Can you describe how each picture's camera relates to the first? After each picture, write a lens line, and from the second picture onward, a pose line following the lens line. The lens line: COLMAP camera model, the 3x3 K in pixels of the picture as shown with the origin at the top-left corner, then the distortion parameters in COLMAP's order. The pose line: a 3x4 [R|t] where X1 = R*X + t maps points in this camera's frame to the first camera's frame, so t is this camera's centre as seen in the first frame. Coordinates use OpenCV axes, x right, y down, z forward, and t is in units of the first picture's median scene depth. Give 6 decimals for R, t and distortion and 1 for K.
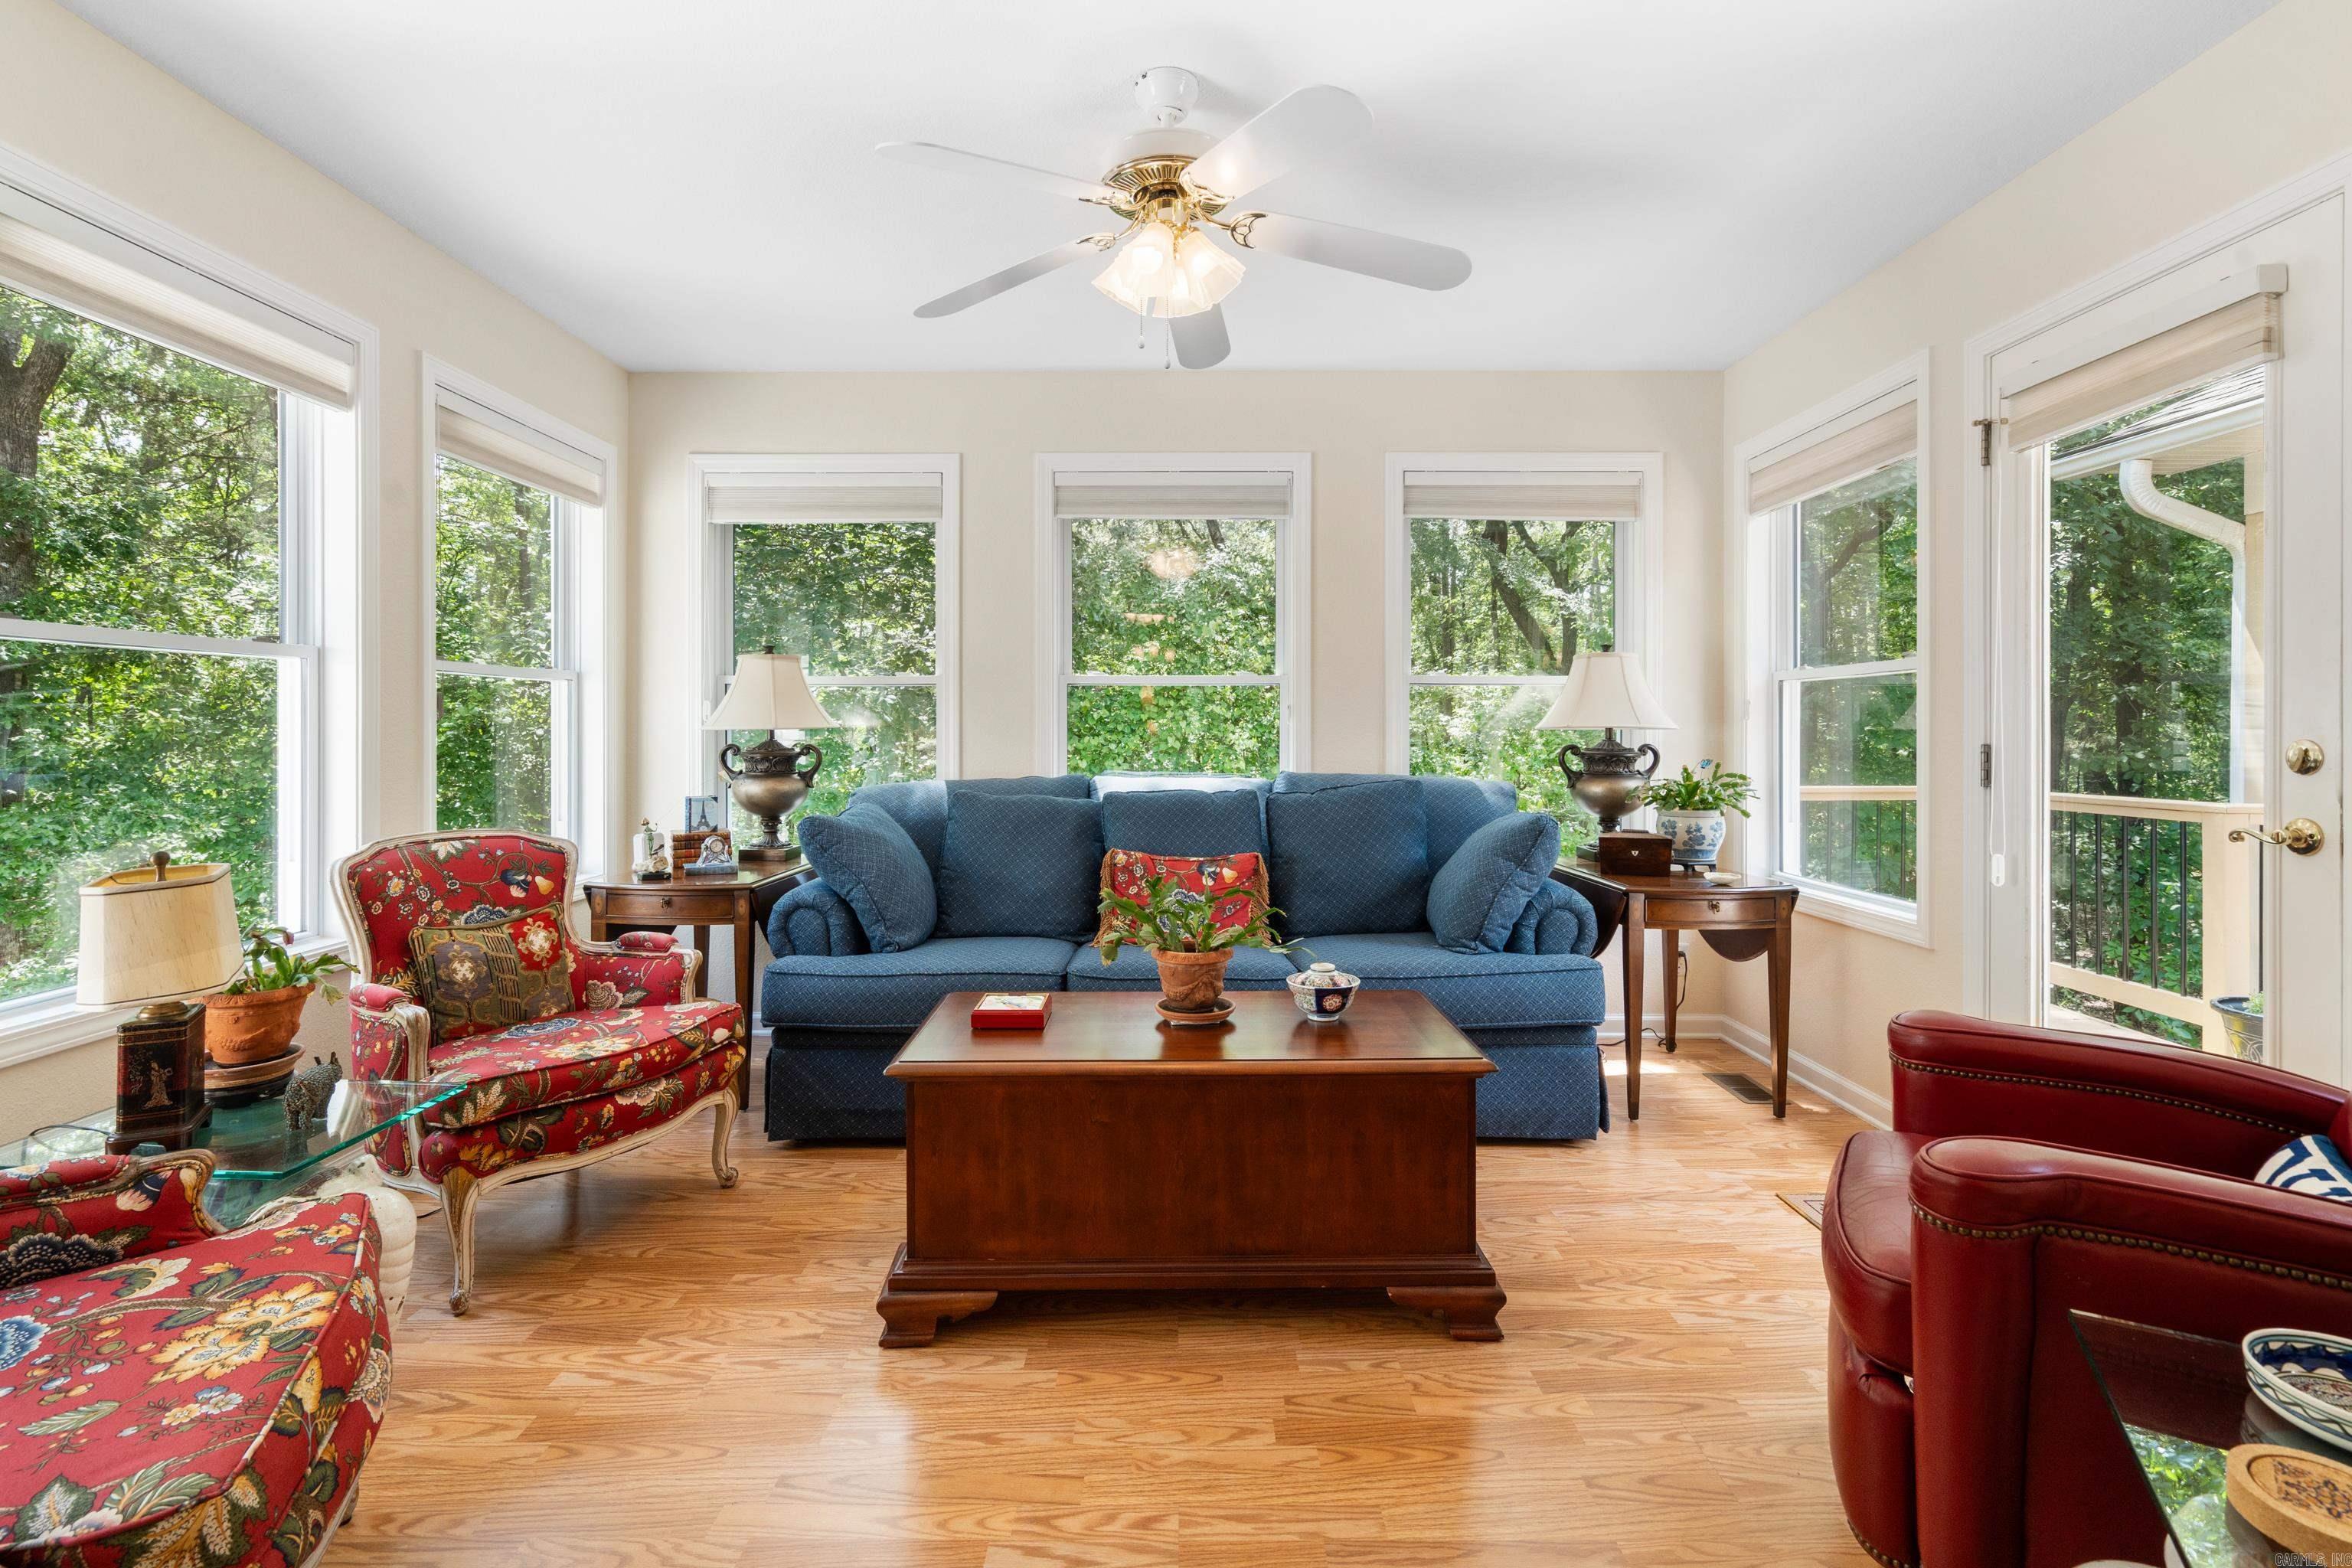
lens RADIAL K [[1085.0, 0, 1174.8], [0, 1085.0, 773.9], [0, 0, 1]] dist [0.005010, 0.000216]
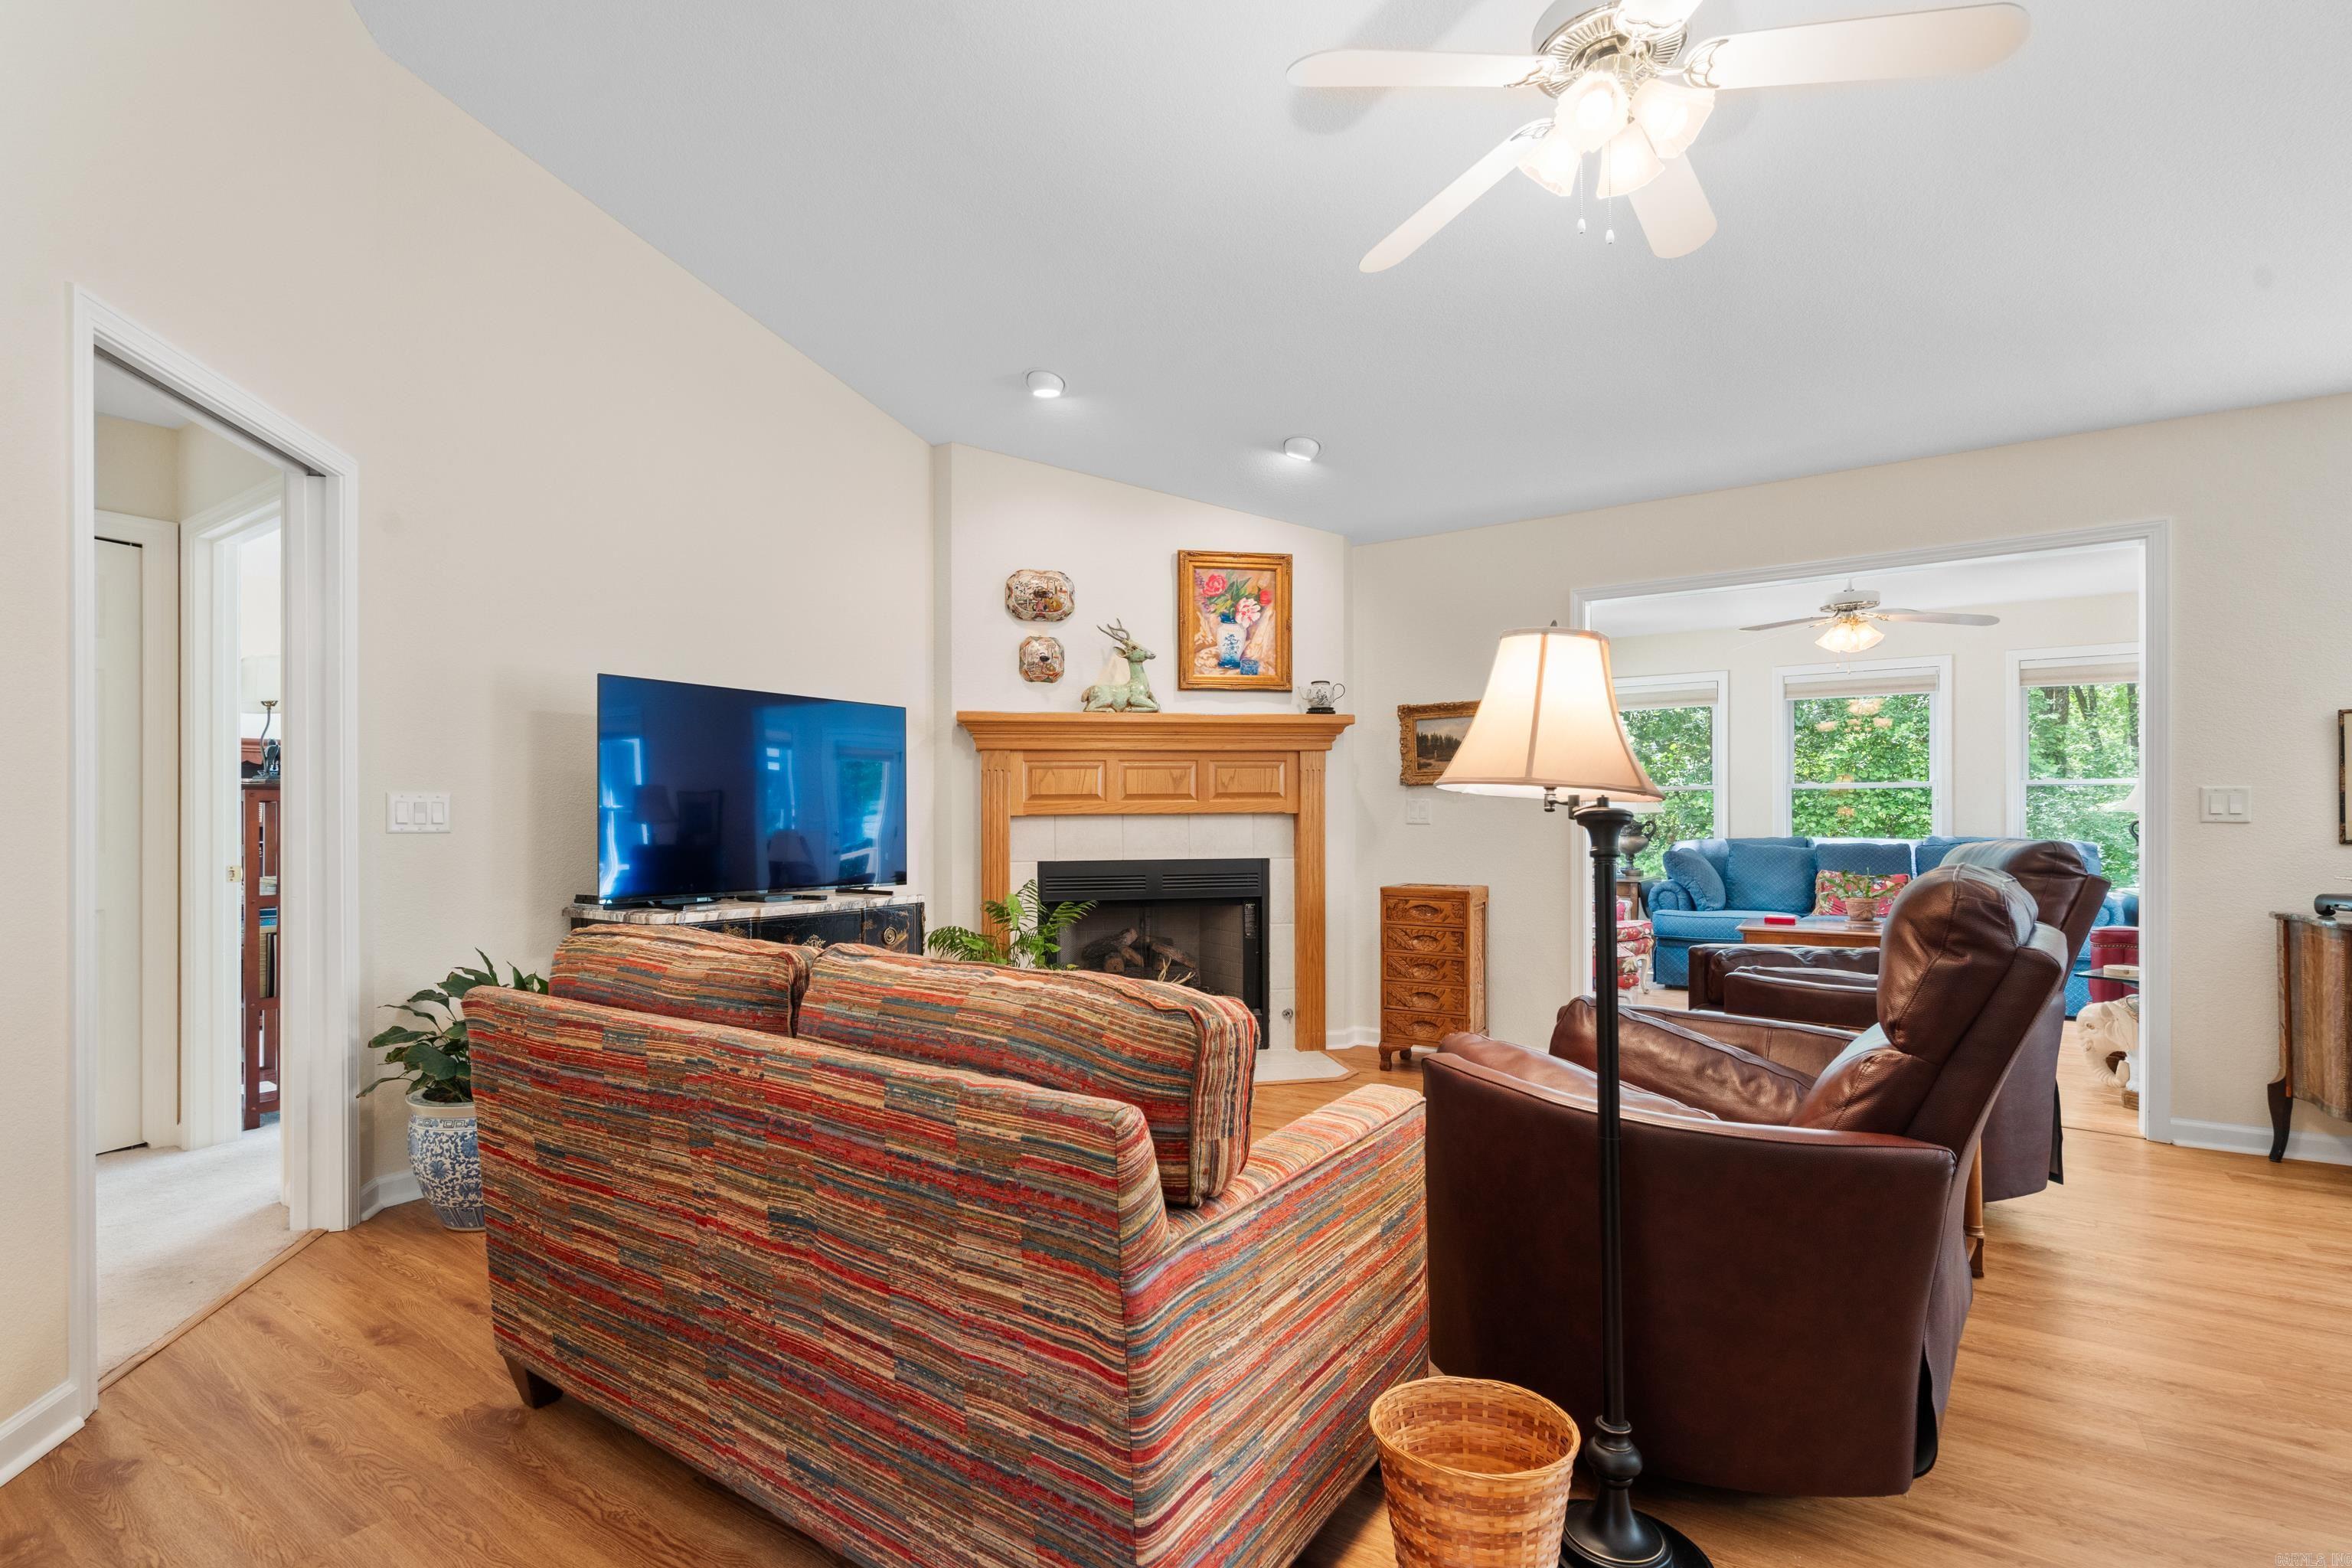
lens RADIAL K [[1085.0, 0, 1161.3], [0, 1085.0, 797.2], [0, 0, 1]] dist [0.005010, 0.000216]
pose [[0.818717, -0.013334, -0.574043, 0.101272], [-0.016785, 0.998747, -0.047138, 0.047930], [0.573952, 0.048228, 0.817467, -1.396124]]
